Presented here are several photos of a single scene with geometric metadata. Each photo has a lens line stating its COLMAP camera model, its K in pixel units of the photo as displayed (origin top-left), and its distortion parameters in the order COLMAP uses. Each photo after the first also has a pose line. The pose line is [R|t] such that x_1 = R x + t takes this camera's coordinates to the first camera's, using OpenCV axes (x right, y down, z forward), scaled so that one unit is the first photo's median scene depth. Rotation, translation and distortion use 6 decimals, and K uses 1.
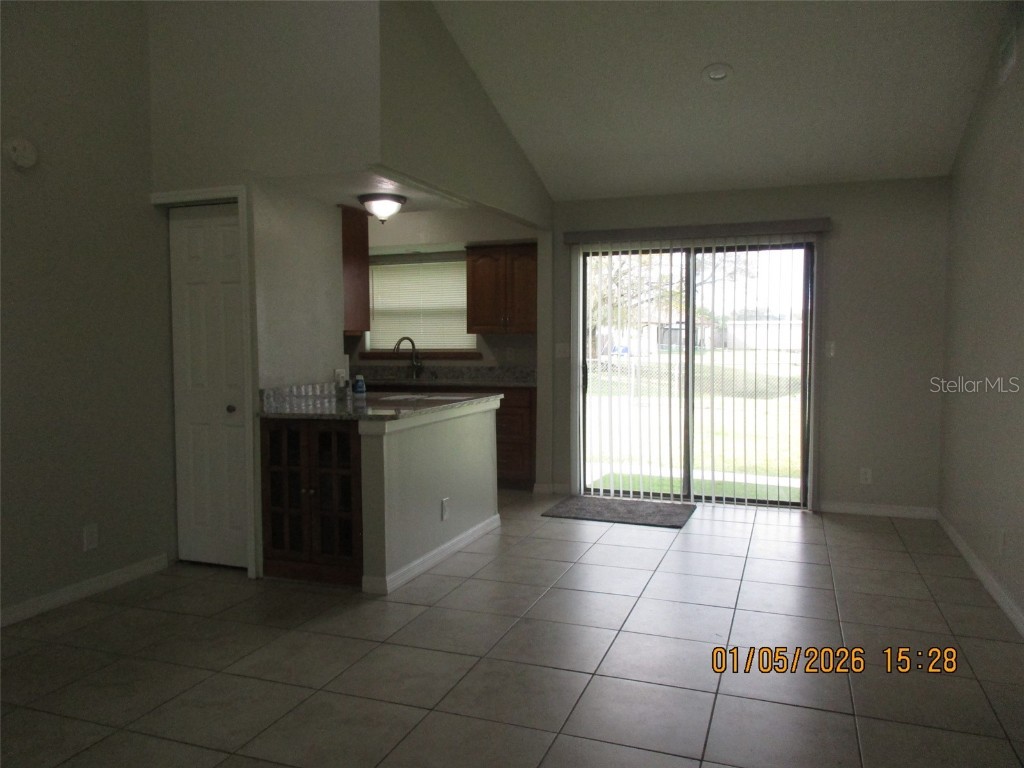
lens RADIAL K [[776.0, 0, 516.9], [0, 776.0, 381.9], [0, 0, 1]] dist [0.001621, 0.005684]
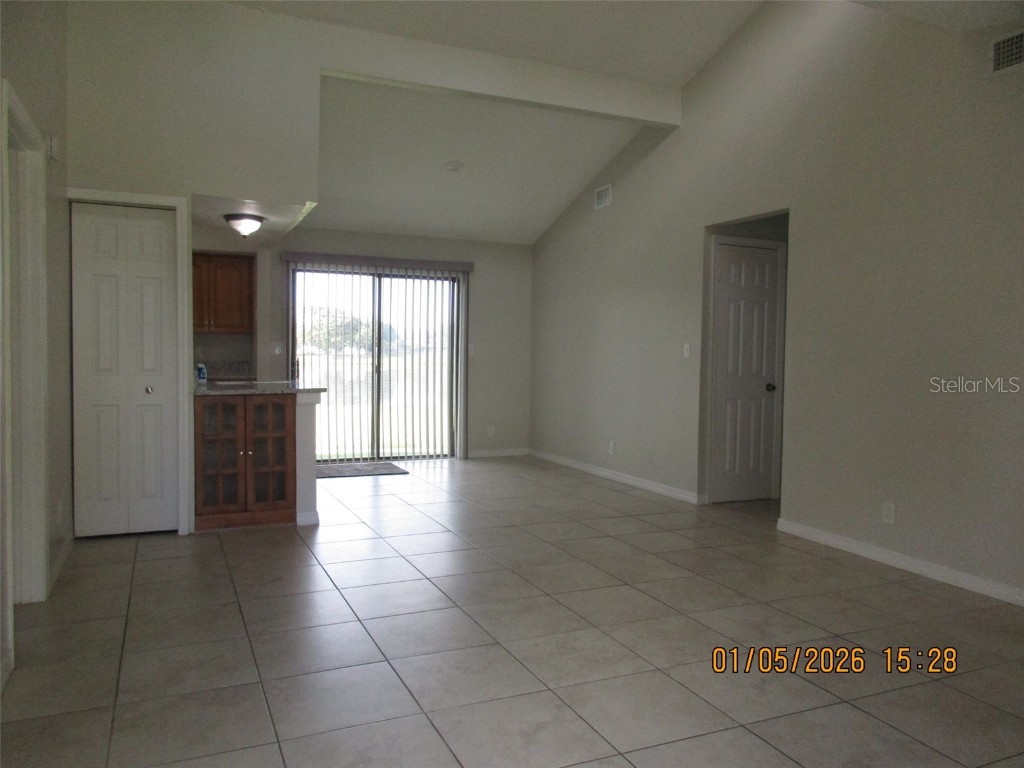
lens RADIAL K [[776.0, 0, 504.6], [0, 776.0, 384.5], [0, 0, 1]] dist [0.001621, 0.005684]
pose [[0.715294, -0.015628, 0.698649, -0.633301], [0.025458, 0.999669, -0.003704, 0.035229], [-0.698360, 0.020436, 0.715455, -0.131266]]
